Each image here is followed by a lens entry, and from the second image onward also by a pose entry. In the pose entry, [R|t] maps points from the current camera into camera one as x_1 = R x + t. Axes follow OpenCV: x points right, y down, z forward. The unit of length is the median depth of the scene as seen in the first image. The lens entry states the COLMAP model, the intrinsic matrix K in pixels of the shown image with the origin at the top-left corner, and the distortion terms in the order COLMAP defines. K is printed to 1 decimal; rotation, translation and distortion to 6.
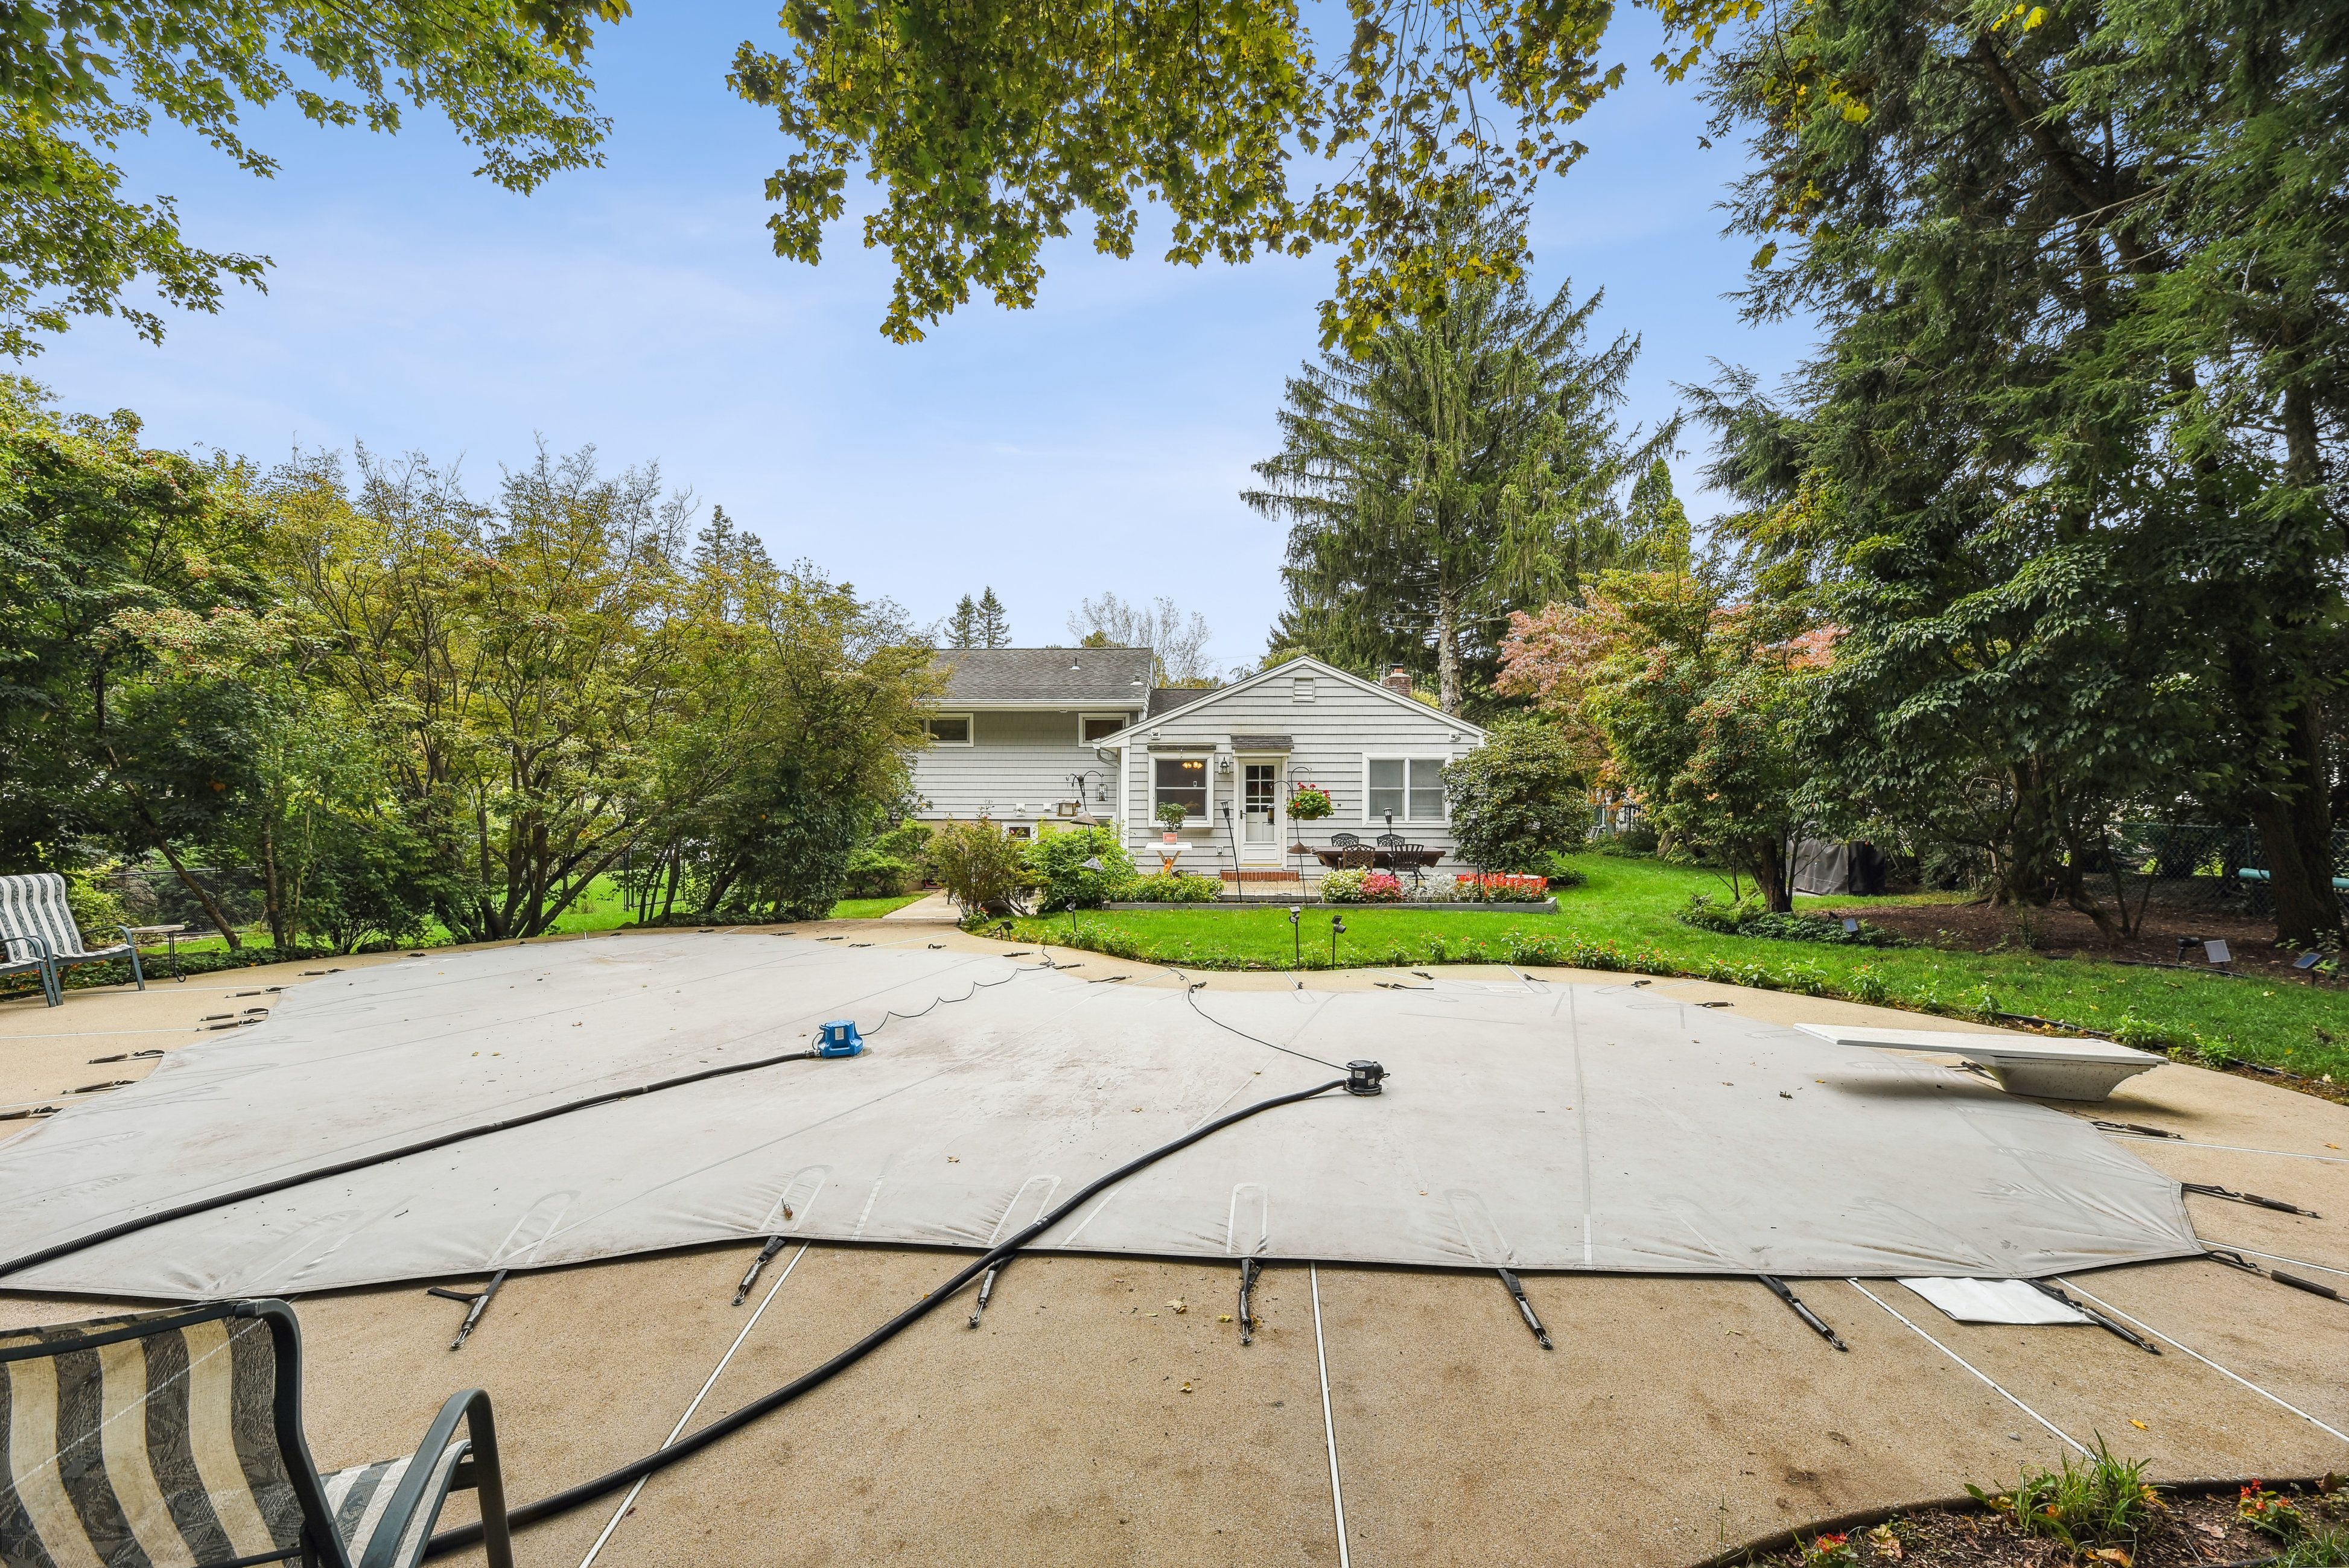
lens RADIAL K [[980.1, 0, 1168.0], [0, 980.1, 794.1], [0, 0, 1]] dist [0.001493, -0.000013]
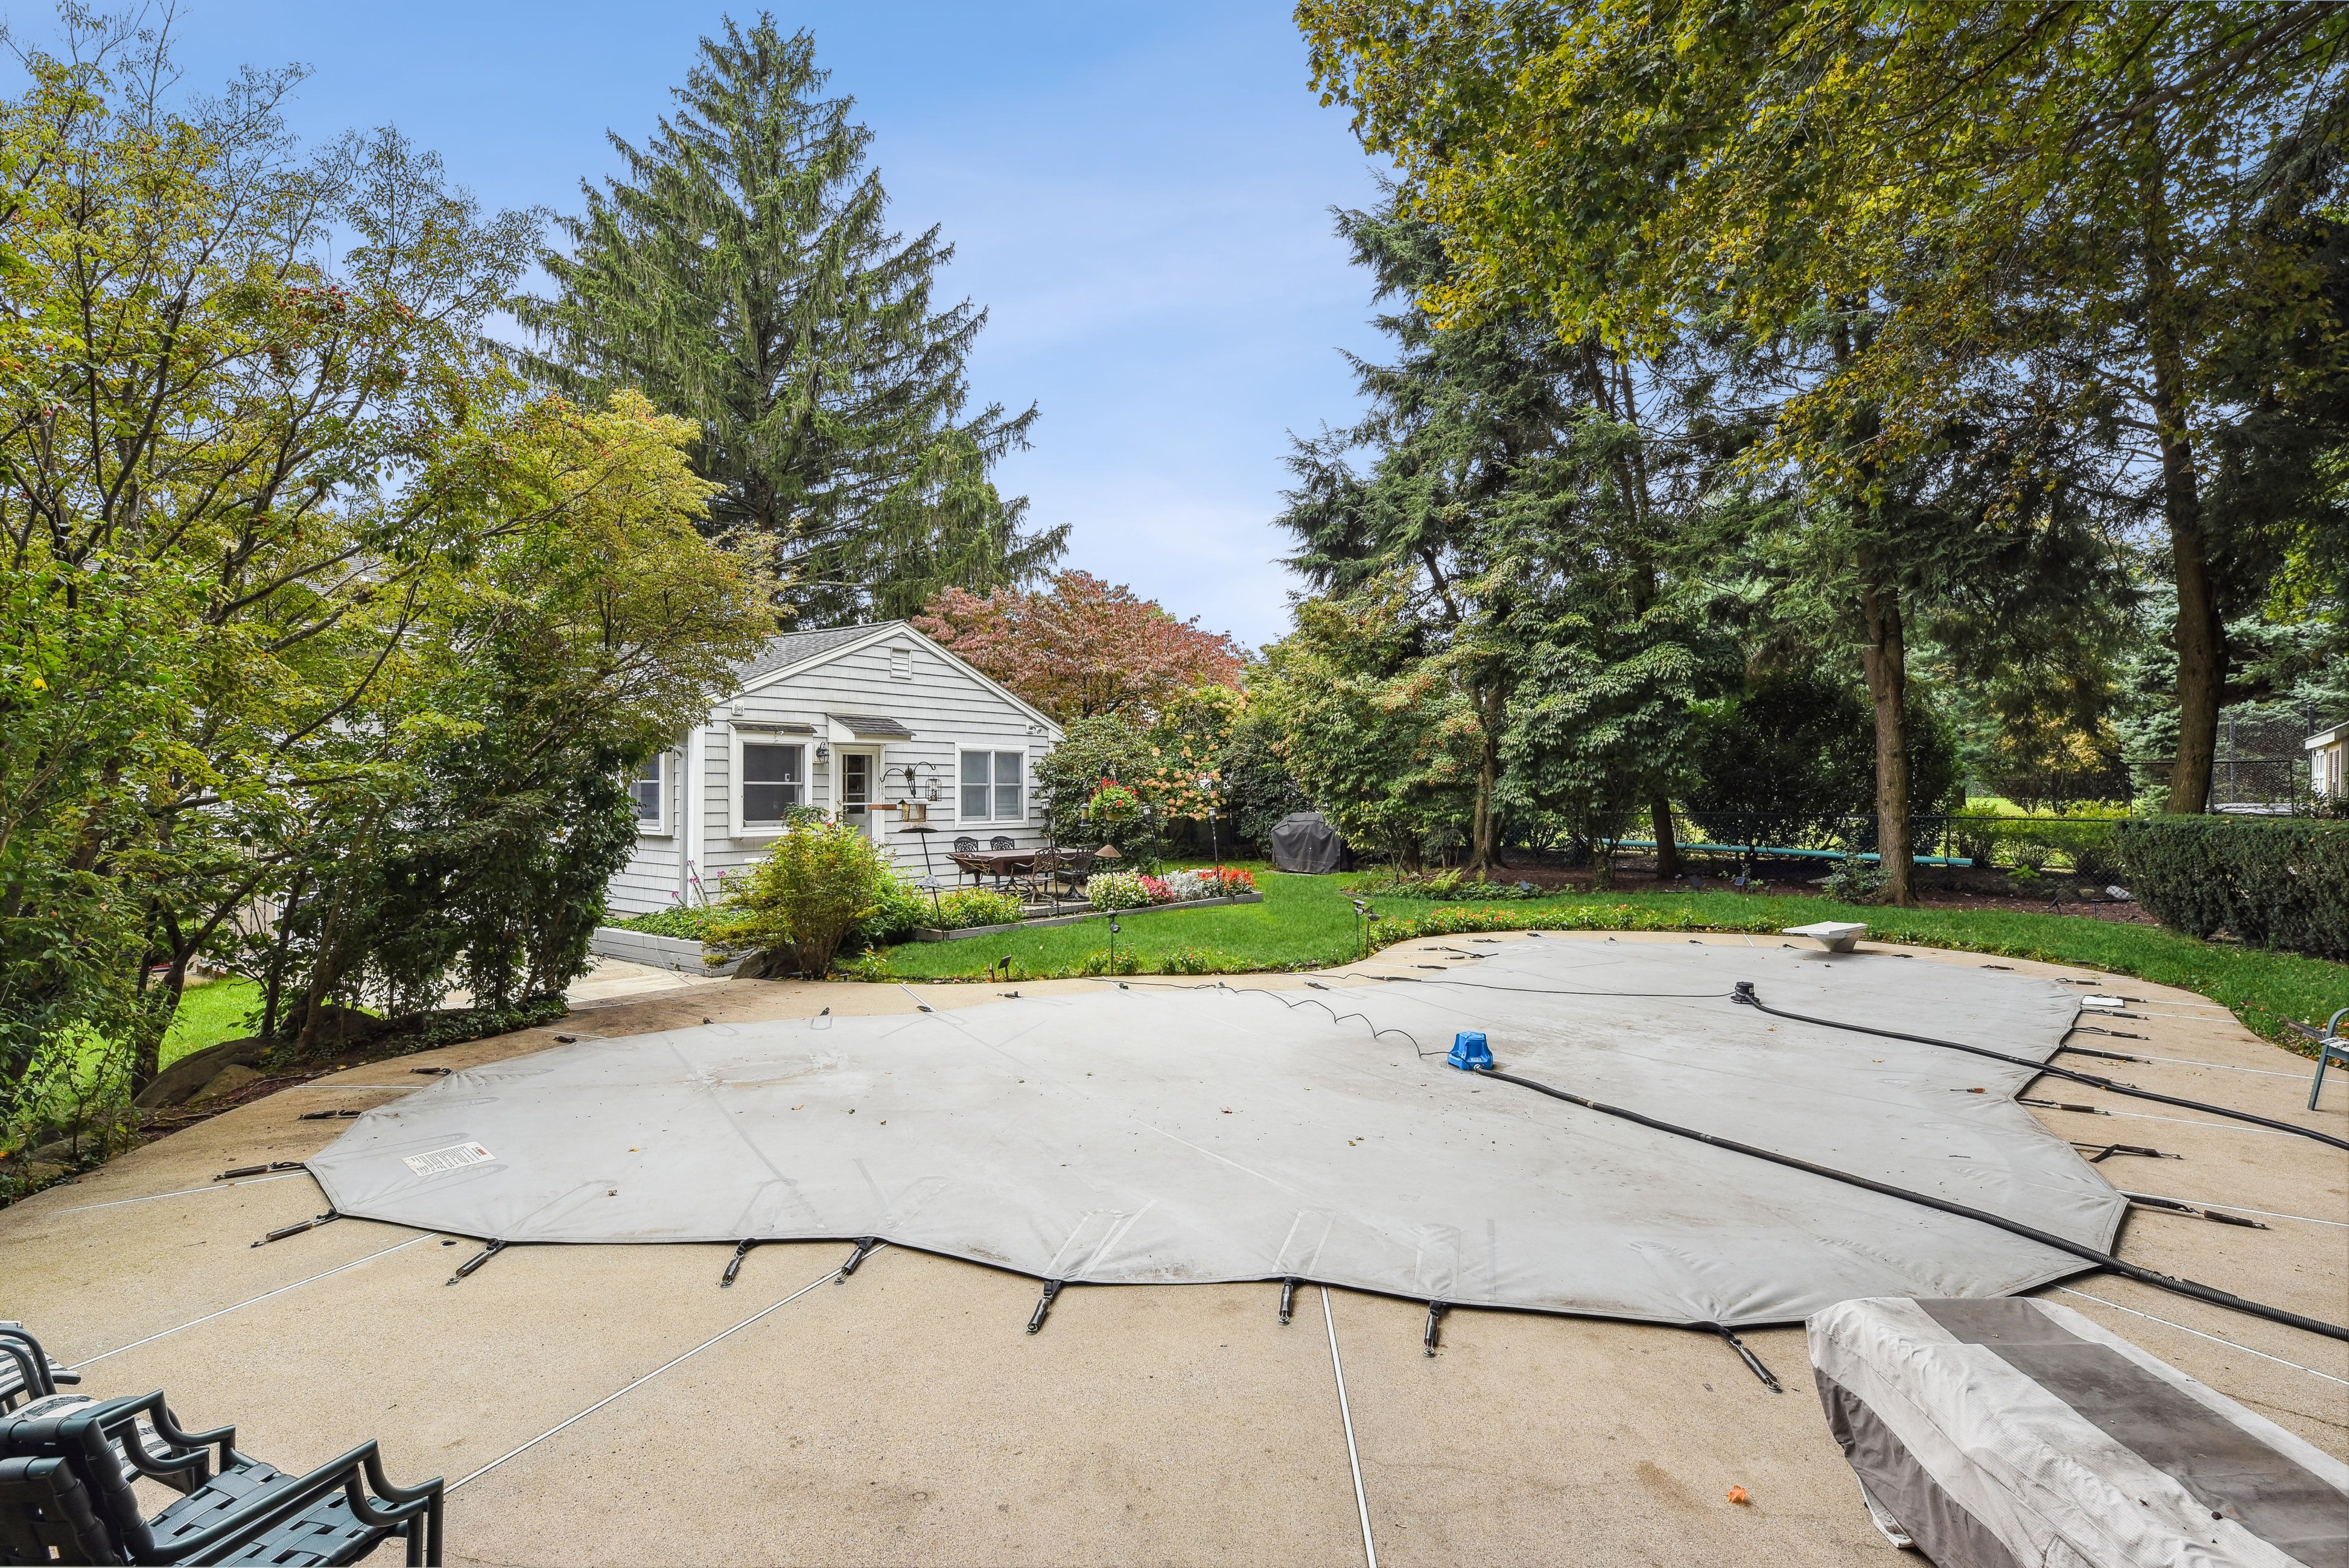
lens RADIAL K [[1273.4, 0, 1161.9], [0, 1273.4, 783.5], [0, 0, 1]] dist [-0.002514, 0.000105]
pose [[0.569722, 0.004002, 0.821827, -0.611417], [-0.000412, 0.999989, -0.004585, -0.001447], [-0.821837, 0.002274, 0.569718, 0.218274]]
